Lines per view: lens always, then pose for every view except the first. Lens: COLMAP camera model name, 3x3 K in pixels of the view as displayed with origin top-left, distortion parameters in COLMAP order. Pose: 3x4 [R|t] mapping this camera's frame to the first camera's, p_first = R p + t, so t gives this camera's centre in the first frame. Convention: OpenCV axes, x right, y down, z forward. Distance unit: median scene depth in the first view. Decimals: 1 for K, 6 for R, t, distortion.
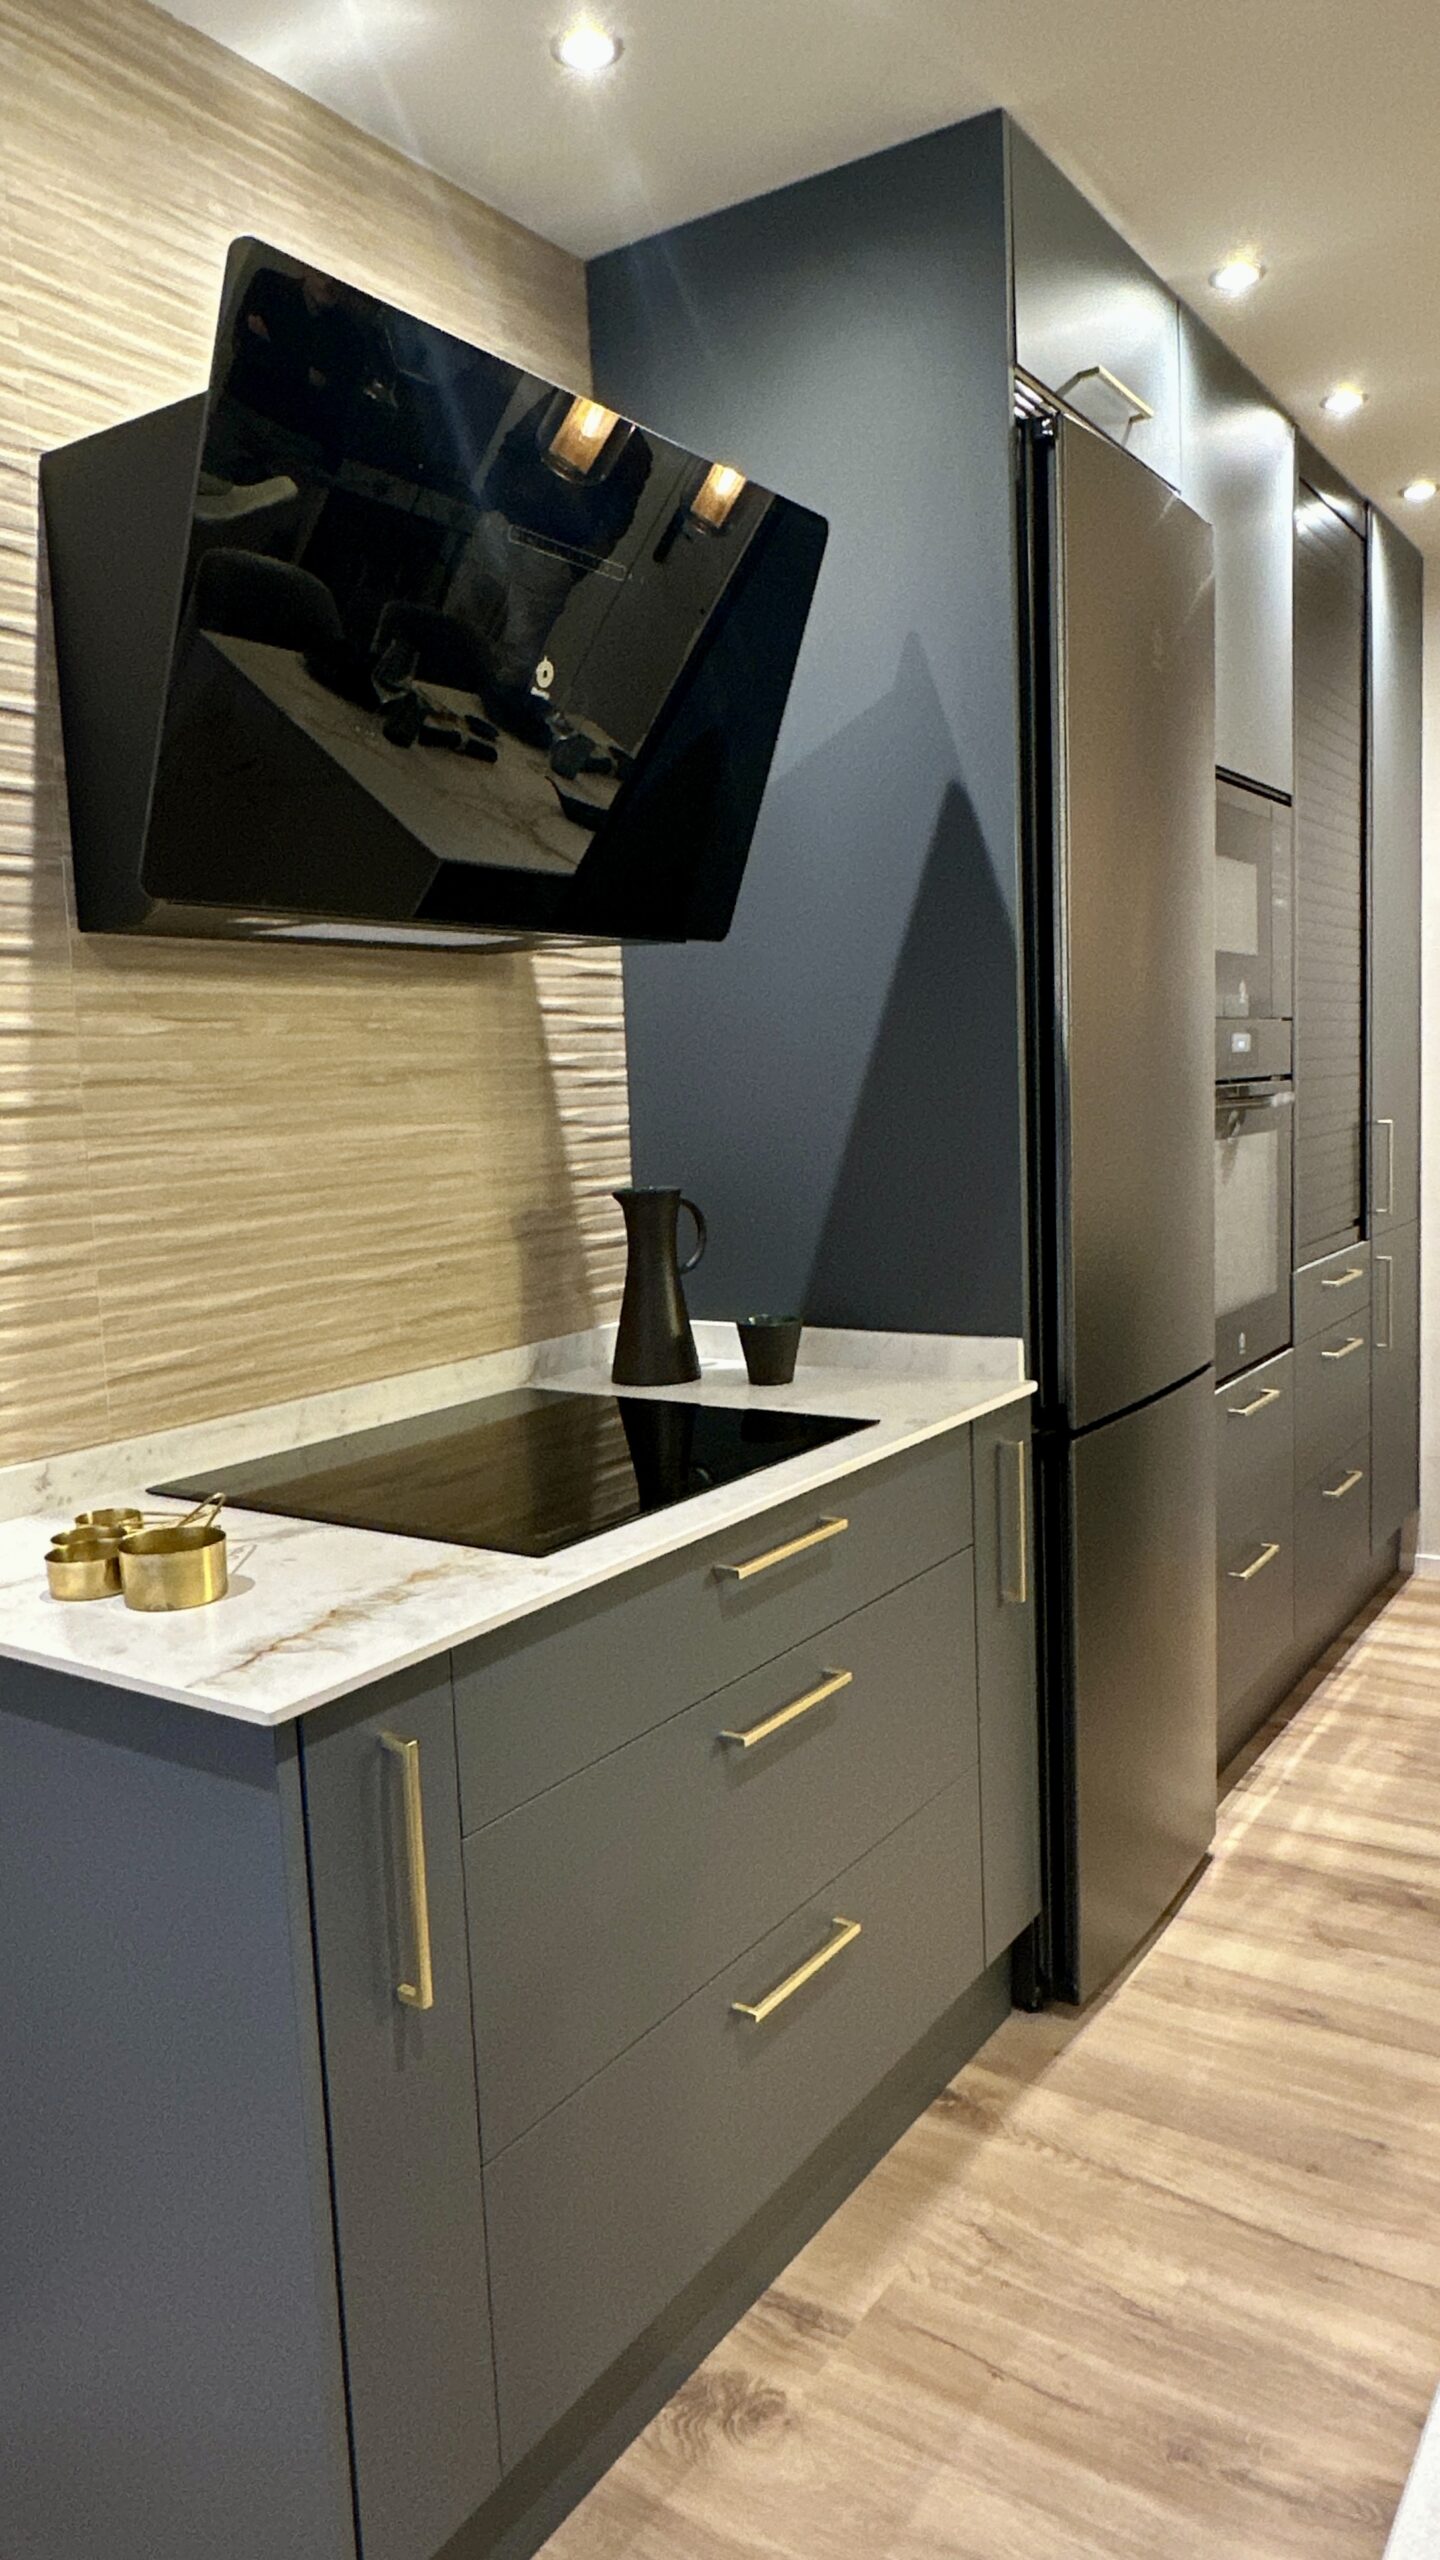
lens RADIAL K [[1697.0, 0, 720.0], [0, 1697.0, 1280.0], [0, 0, 1]] dist [0.000633, -0.000246]
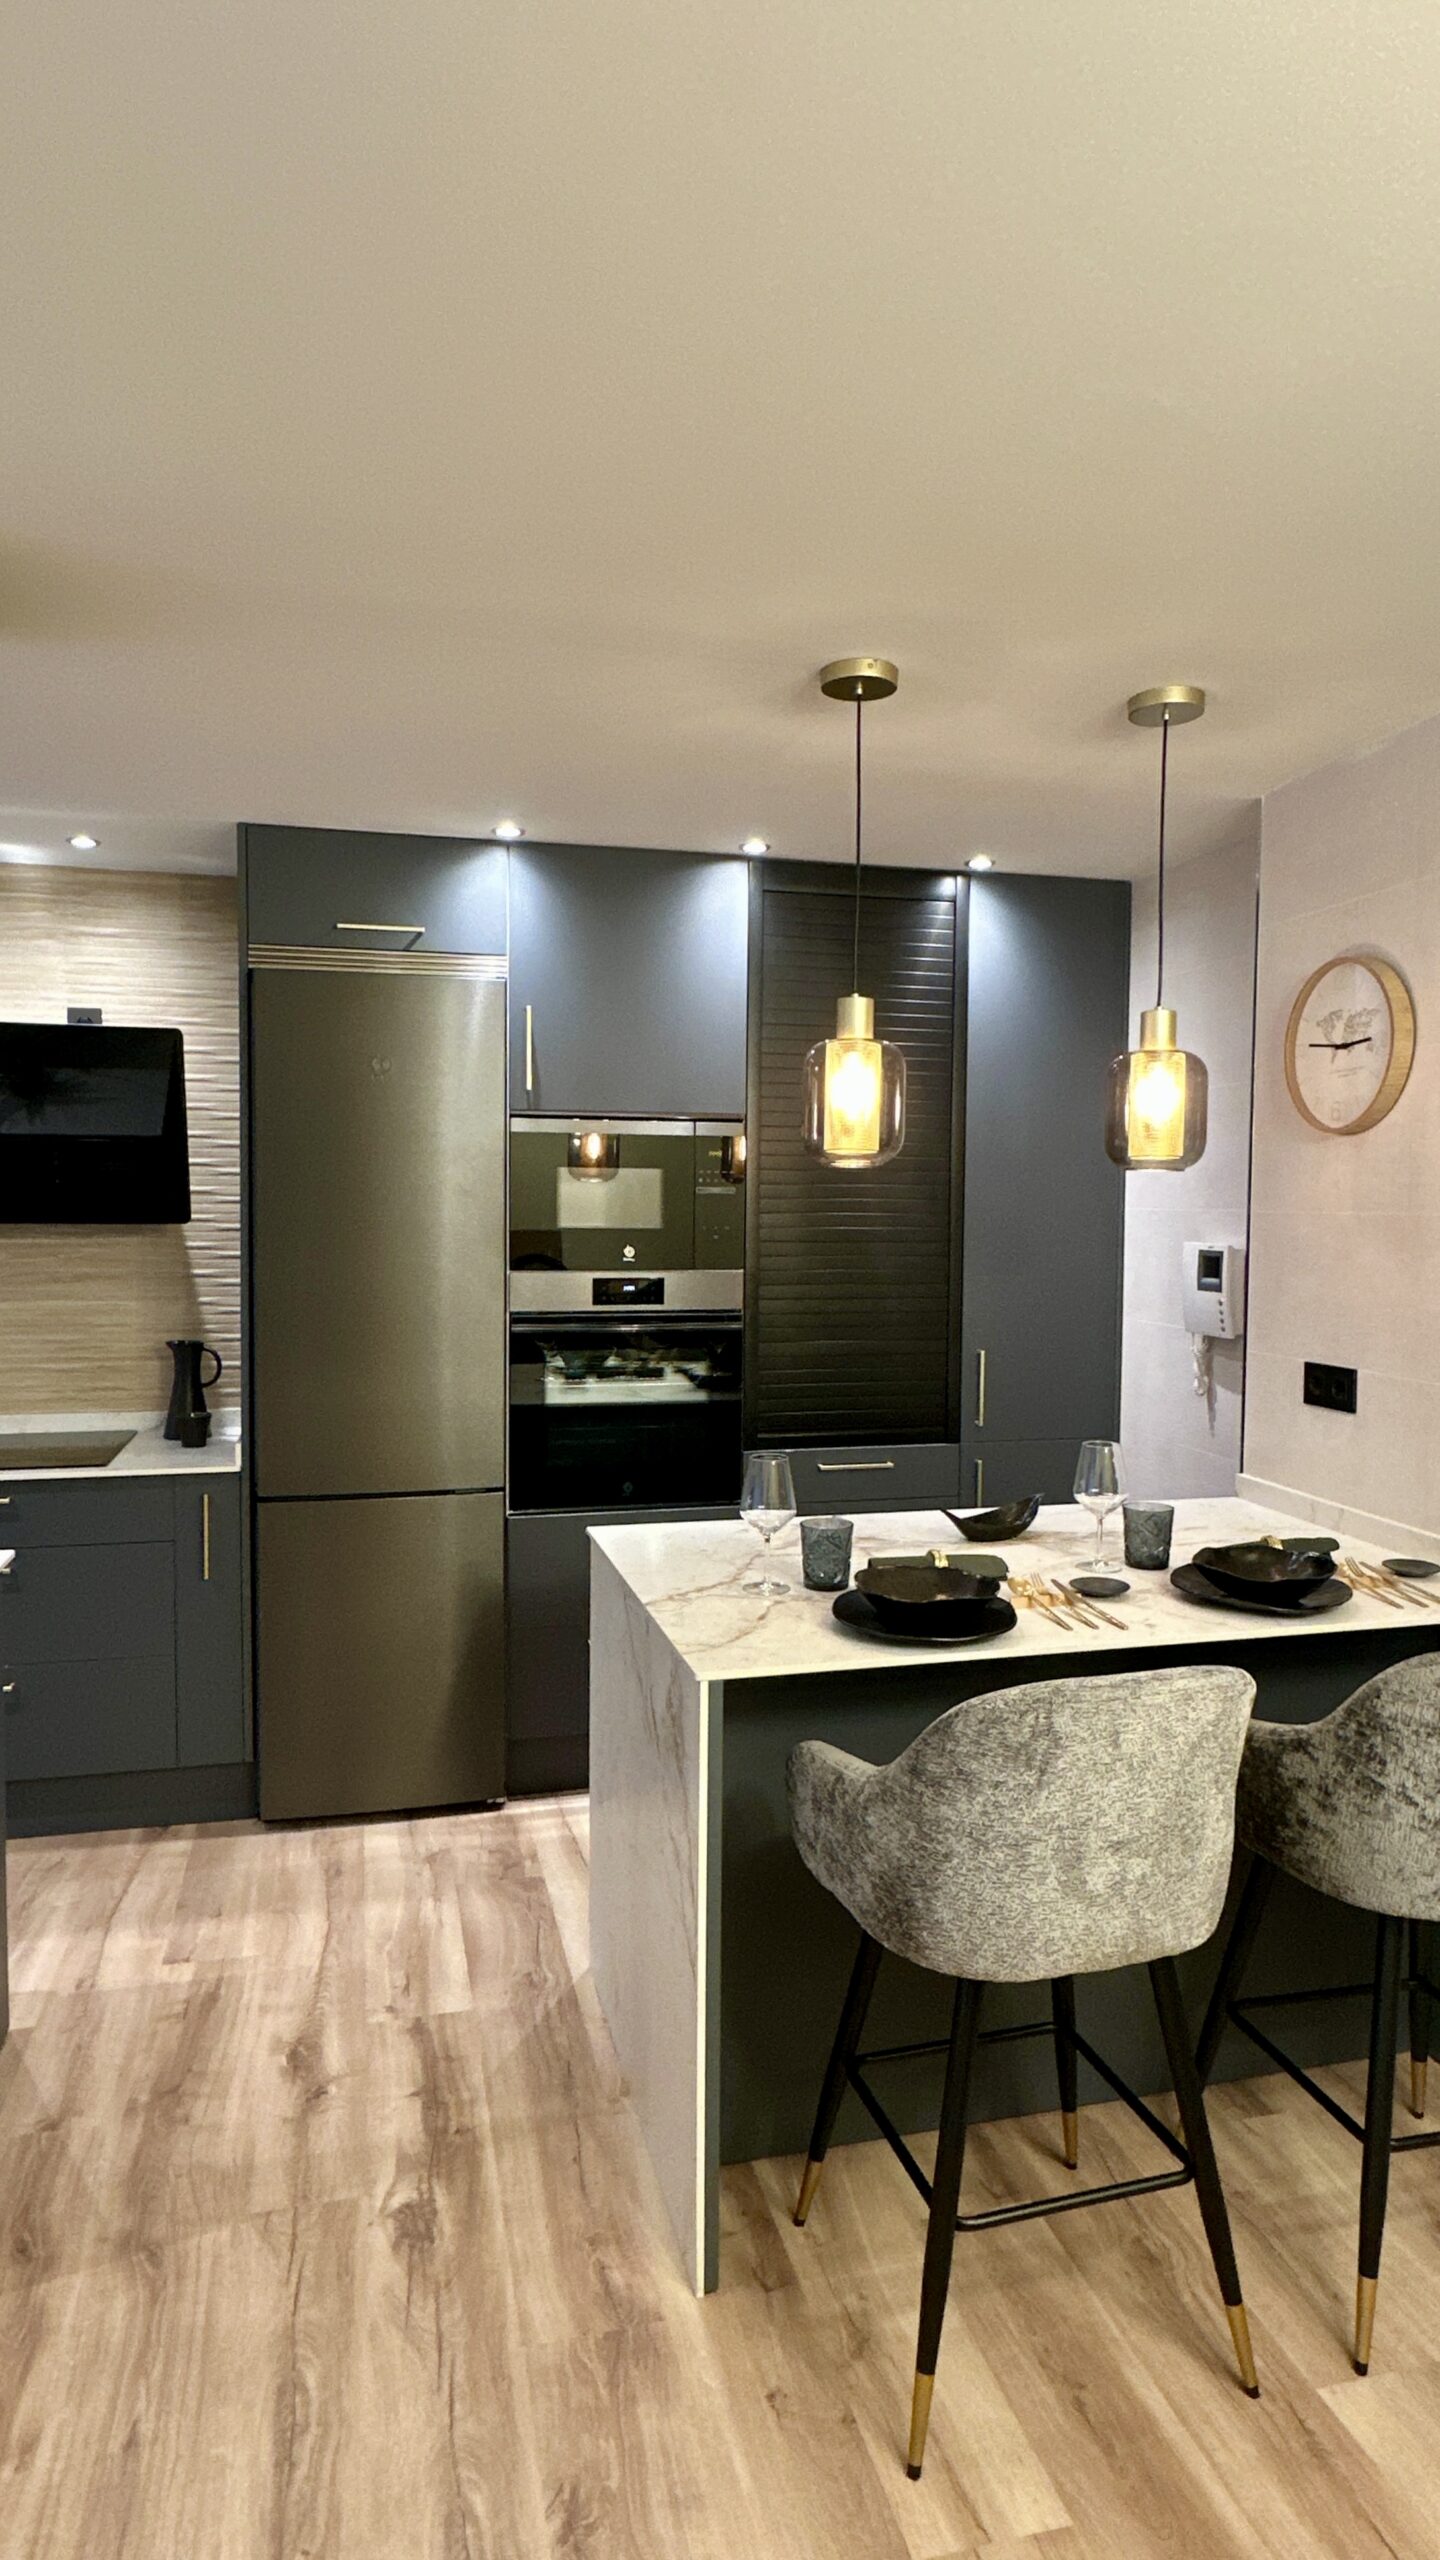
lens RADIAL K [[1513.3, 0, 720.0], [0, 1513.3, 1280.0], [0, 0, 1]] dist [0.016113, 0.000648]
pose [[0.736149, 0.078380, -0.672266, 1.267521], [-0.119546, 0.992713, -0.015165, -0.135910], [0.666178, 0.091530, 0.740155, 0.070031]]
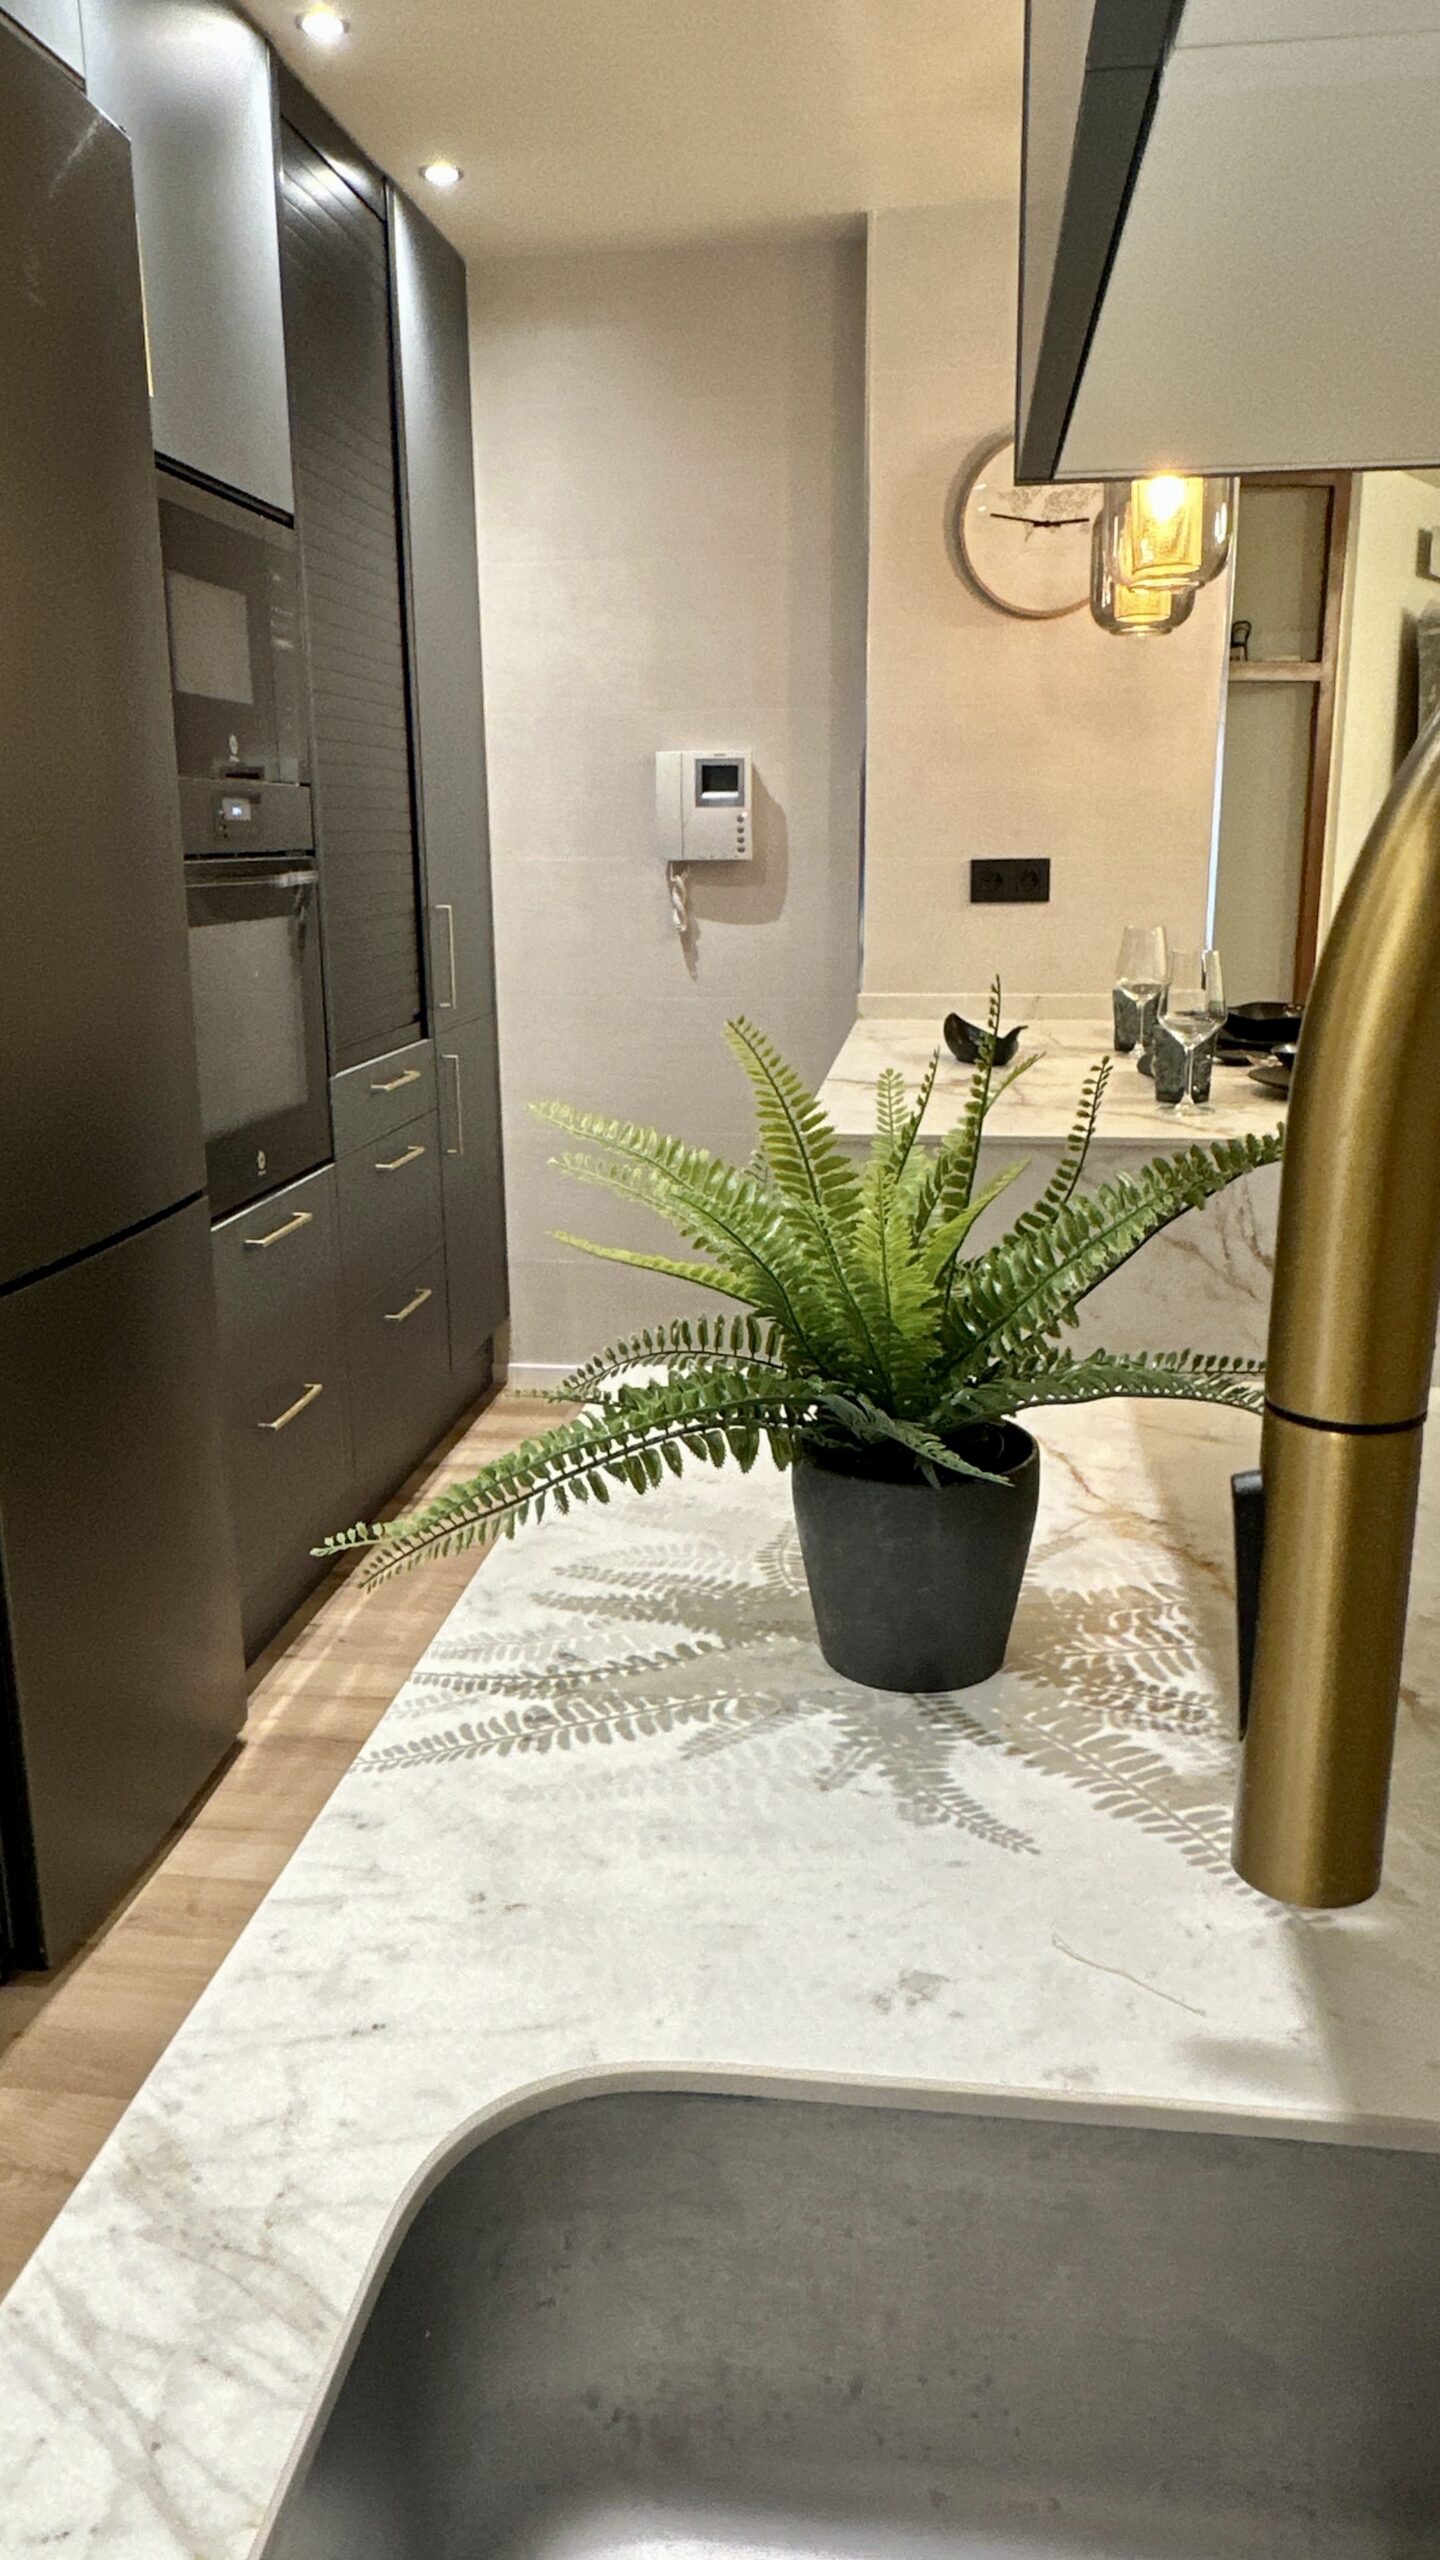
lens RADIAL K [[1697.0, 0, 720.0], [0, 1697.0, 1280.0], [0, 0, 1]] dist [0.000633, -0.000246]
pose [[0.903494, -0.082411, 0.420604, 0.153612], [0.030967, 0.991327, 0.127717, -0.007288], [-0.427481, -0.102367, 0.898210, 0.112763]]
